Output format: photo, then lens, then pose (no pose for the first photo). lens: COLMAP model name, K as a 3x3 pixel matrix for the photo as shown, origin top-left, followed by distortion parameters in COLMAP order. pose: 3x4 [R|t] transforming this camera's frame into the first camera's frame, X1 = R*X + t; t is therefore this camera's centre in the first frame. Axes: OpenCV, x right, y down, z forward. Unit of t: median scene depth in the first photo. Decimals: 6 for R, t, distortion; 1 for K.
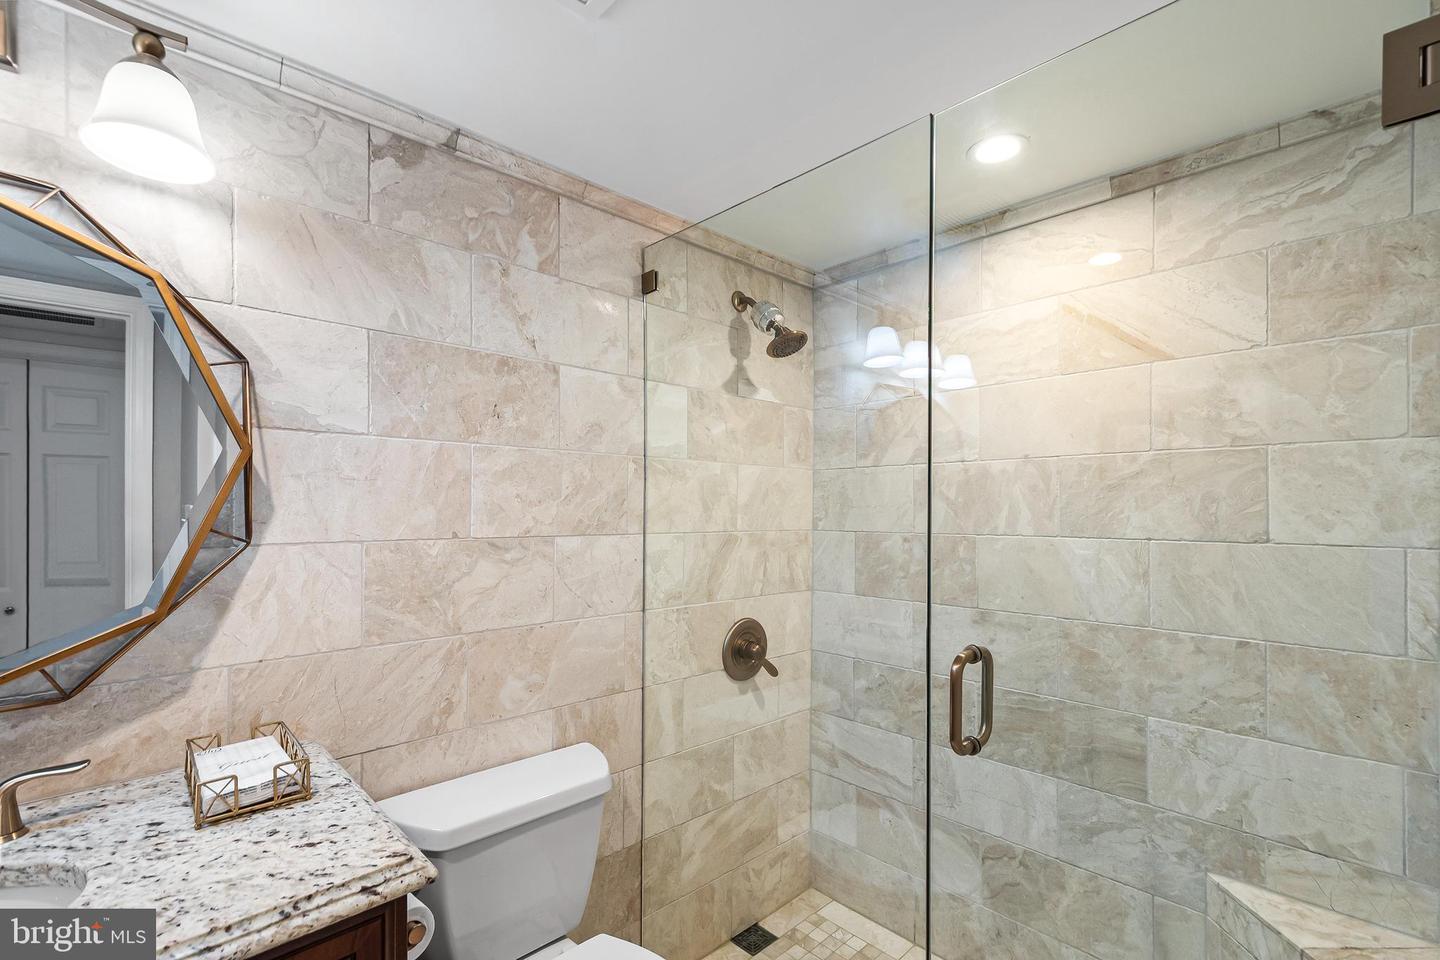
lens RADIAL K [[647.8, 0, 721.2], [0, 647.8, 494.6], [0, 0, 1]] dist [0.003689, -0.000388]
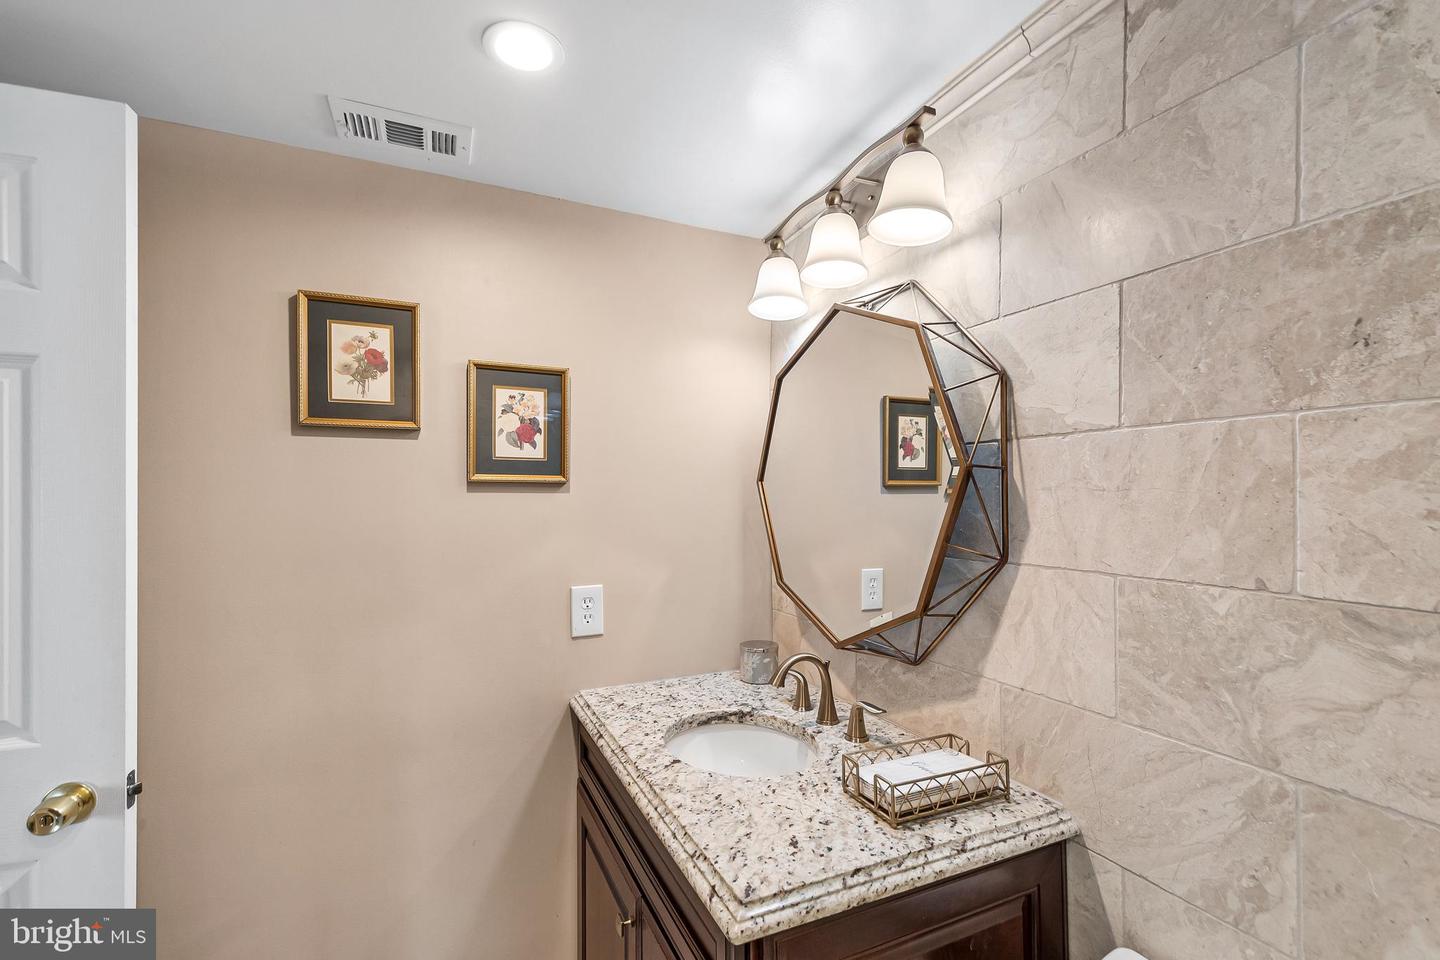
lens RADIAL K [[647.8, 0, 756.7], [0, 647.8, 496.9], [0, 0, 1]] dist [0.003689, -0.000388]
pose [[-0.303285, -0.008417, -0.952863, 0.256746], [0.008970, 0.999891, -0.011687, -0.010086], [0.952858, -0.012092, -0.303176, 0.809933]]
